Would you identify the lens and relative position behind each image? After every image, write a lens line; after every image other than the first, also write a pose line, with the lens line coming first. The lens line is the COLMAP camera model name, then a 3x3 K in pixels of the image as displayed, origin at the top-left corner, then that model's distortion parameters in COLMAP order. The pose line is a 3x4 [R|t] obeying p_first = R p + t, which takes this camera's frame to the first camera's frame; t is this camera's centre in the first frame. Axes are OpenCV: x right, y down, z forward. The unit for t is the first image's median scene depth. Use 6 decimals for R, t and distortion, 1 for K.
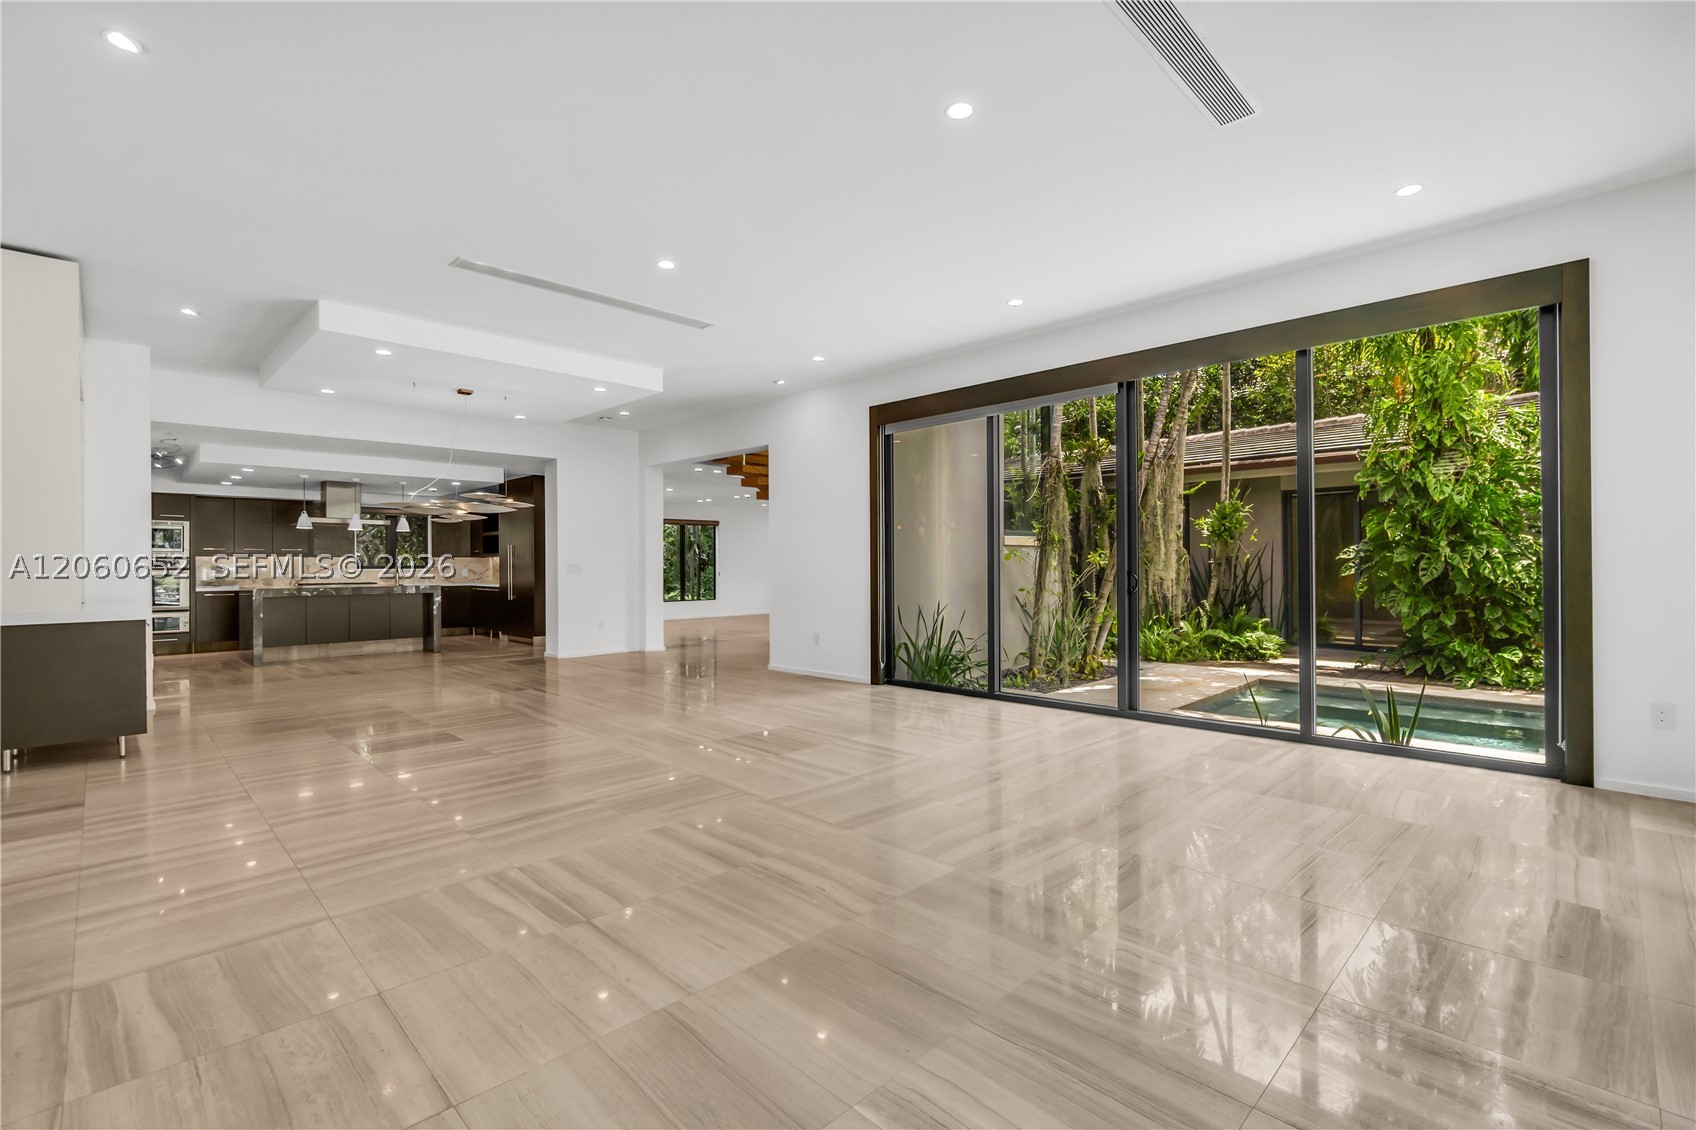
lens RADIAL K [[754.5, 0, 842.3], [0, 754.5, 569.0], [0, 0, 1]] dist [-0.004187, 0.000515]
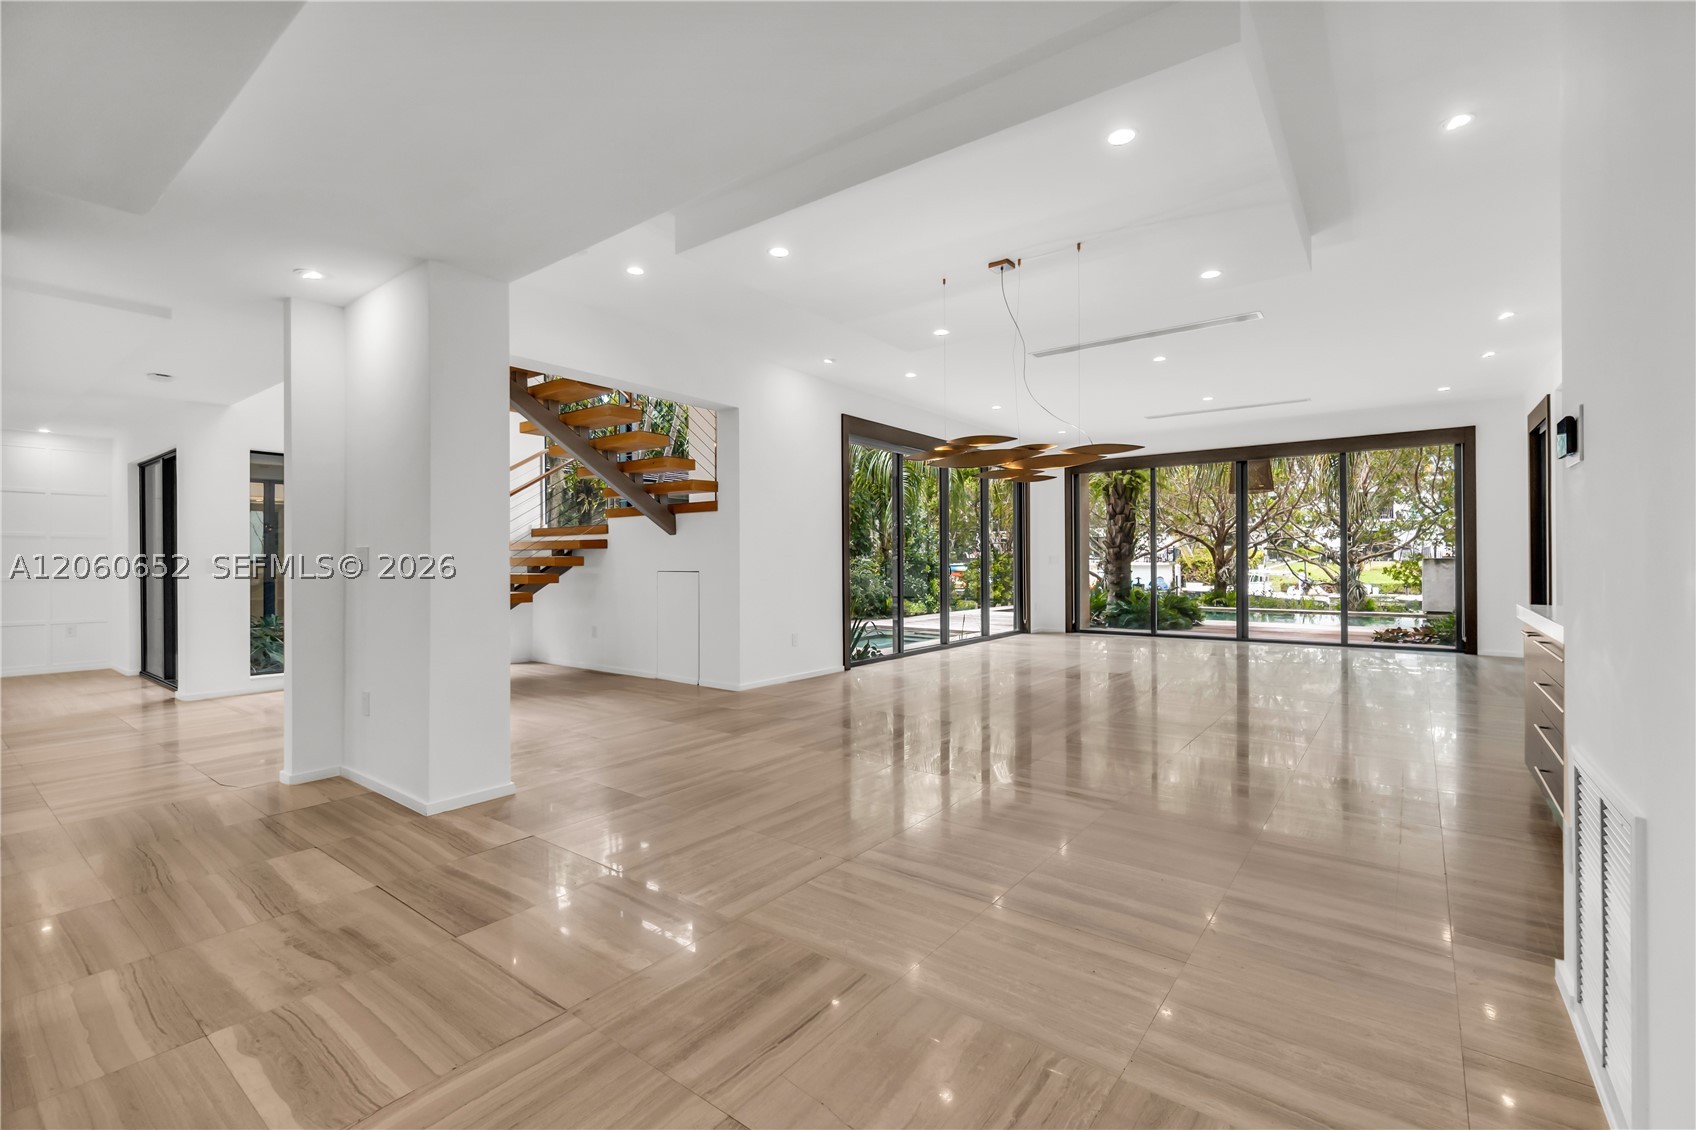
lens RADIAL K [[754.5, 0, 825.2], [0, 754.5, 565.2], [0, 0, 1]] dist [-0.004187, 0.000515]
pose [[-0.115600, 0.001002, 0.993295, -1.822305], [0.008229, 0.999966, -0.000051, 0.006532], [-0.993262, 0.008168, -0.115605, 2.024649]]
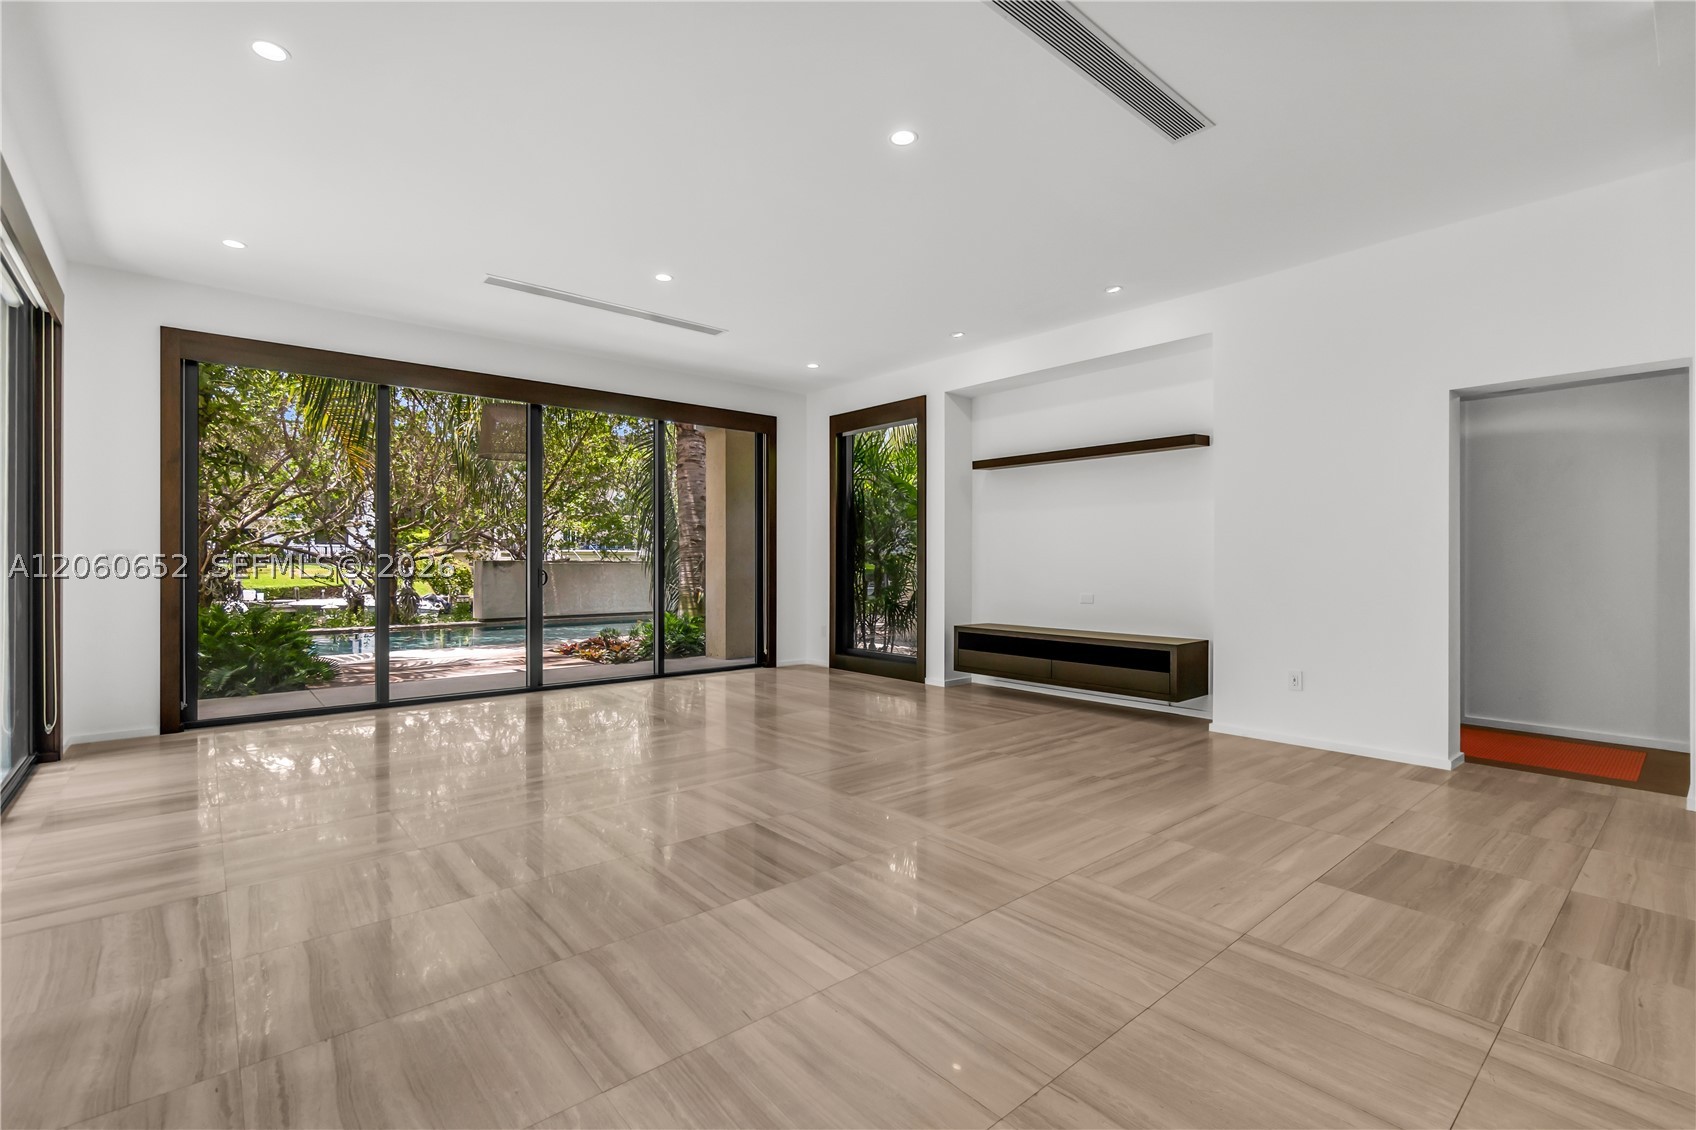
lens RADIAL K [[754.5, 0, 840.4], [0, 754.5, 565.1], [0, 0, 1]] dist [-0.004187, 0.000515]
pose [[-0.996782, 0.005733, 0.079960, -0.249510], [0.006502, 0.999935, 0.009359, -0.005718], [-0.079901, 0.009849, -0.996754, 1.882377]]
